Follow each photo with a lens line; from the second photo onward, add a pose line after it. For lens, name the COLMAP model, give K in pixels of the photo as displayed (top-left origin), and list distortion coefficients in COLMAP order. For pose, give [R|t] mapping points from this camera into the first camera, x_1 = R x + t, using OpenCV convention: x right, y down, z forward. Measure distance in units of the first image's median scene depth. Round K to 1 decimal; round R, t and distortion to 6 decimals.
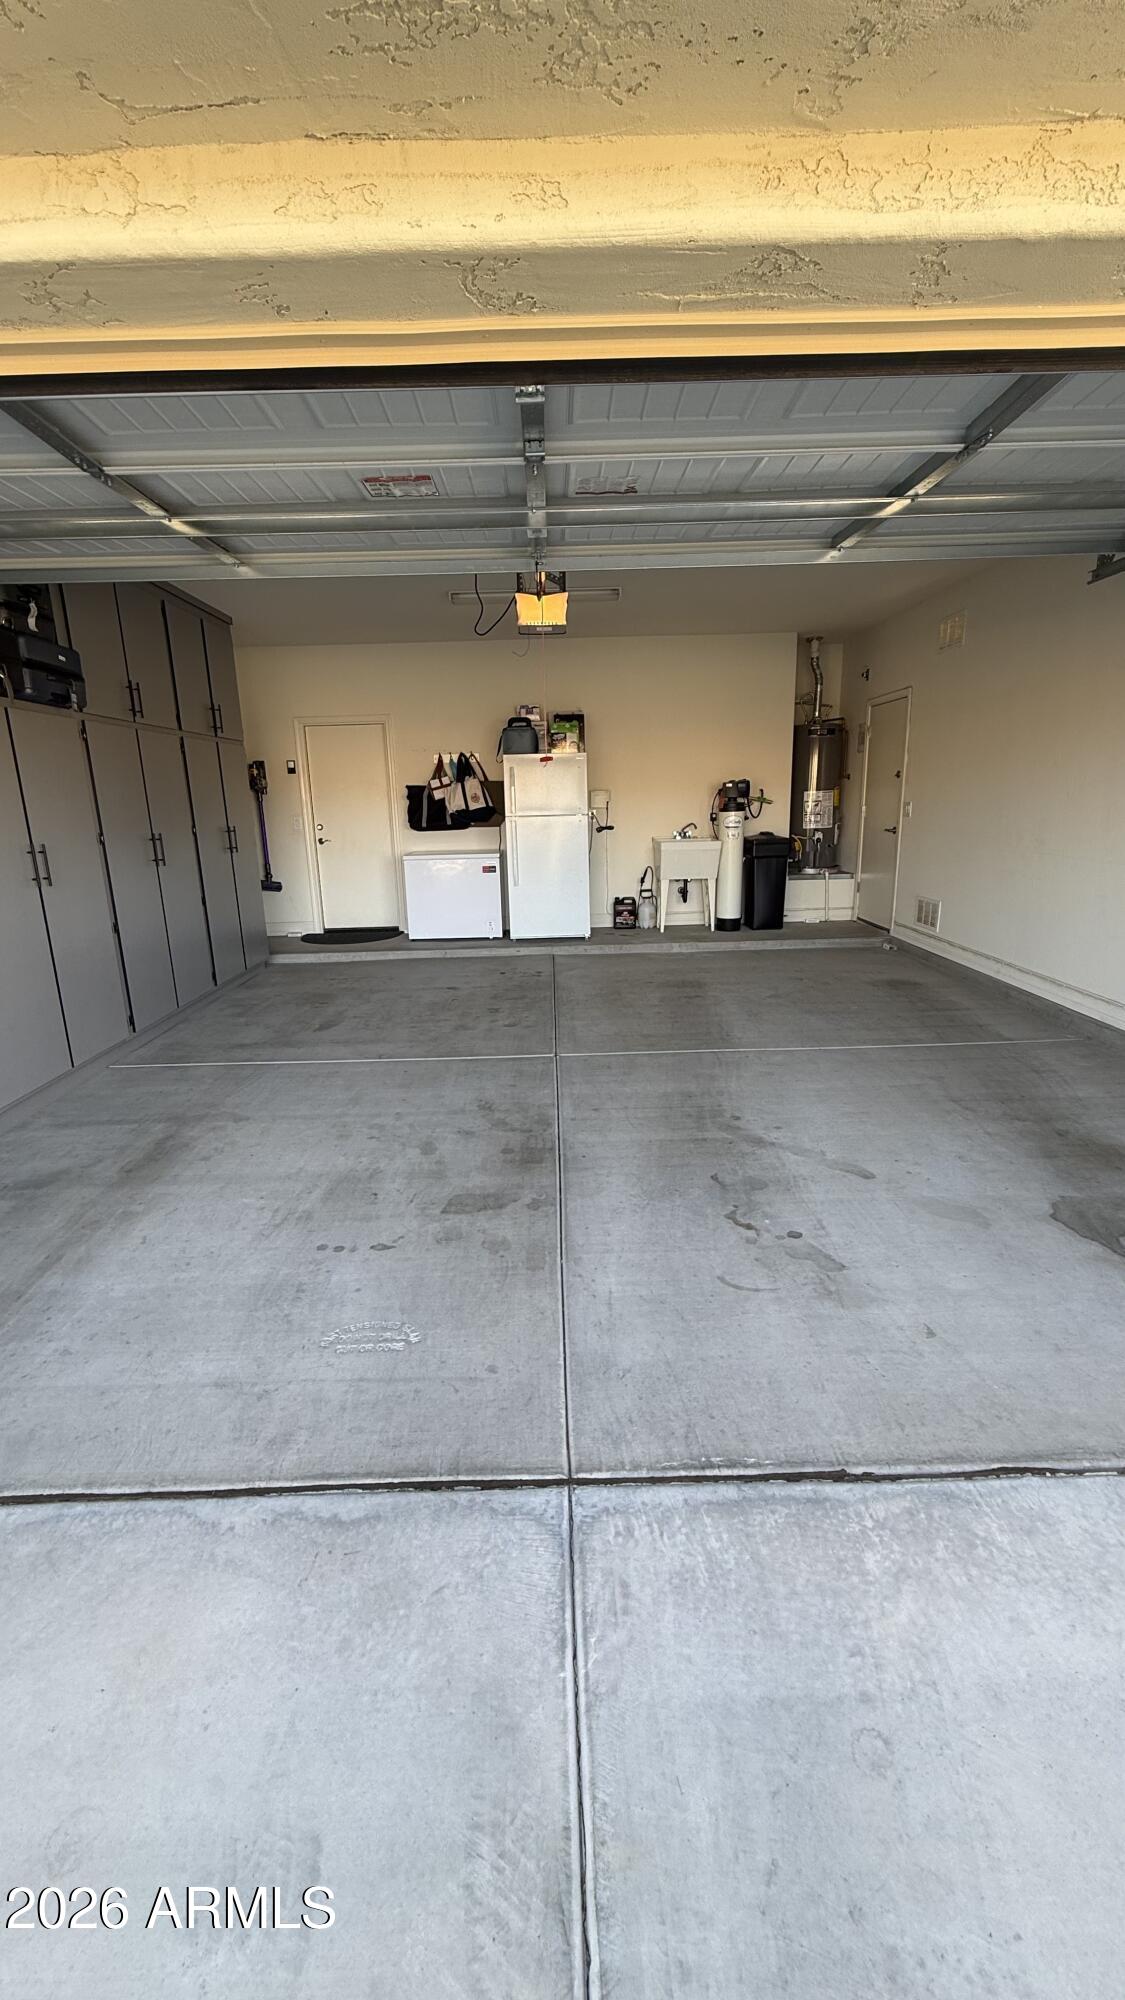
lens RADIAL K [[802.4, 0, 564.0], [0, 802.4, 992.2], [0, 0, 1]] dist [-0.001001, 0.001870]
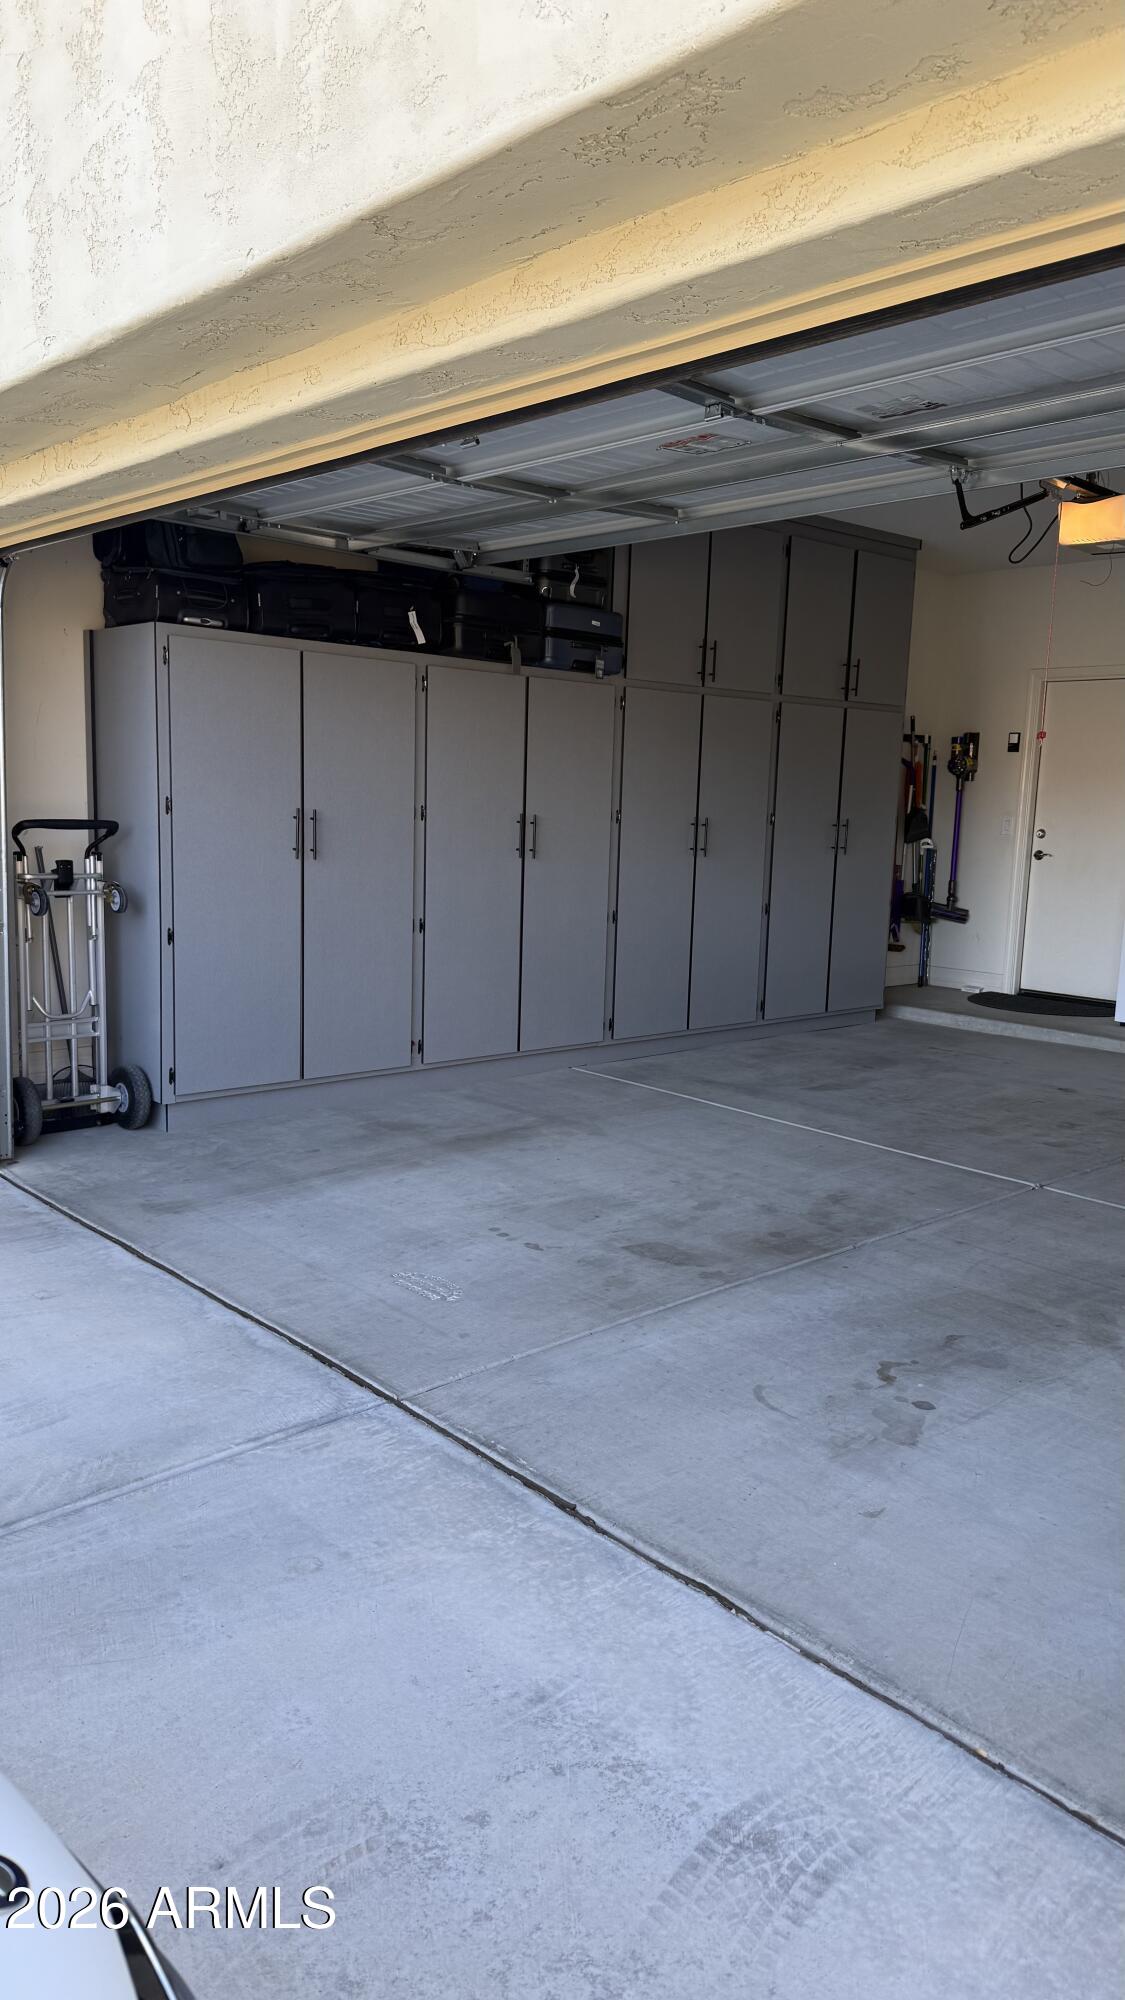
lens RADIAL K [[1414.2, 0, 561.4], [0, 1414.2, 996.6], [0, 0, 1]] dist [0.075069, -0.037550]
pose [[0.655573, 0.156280, -0.738784, 0.904647], [-0.228230, 0.973601, 0.003429, 0.022764], [0.719817, 0.166364, 0.673934, -0.119122]]
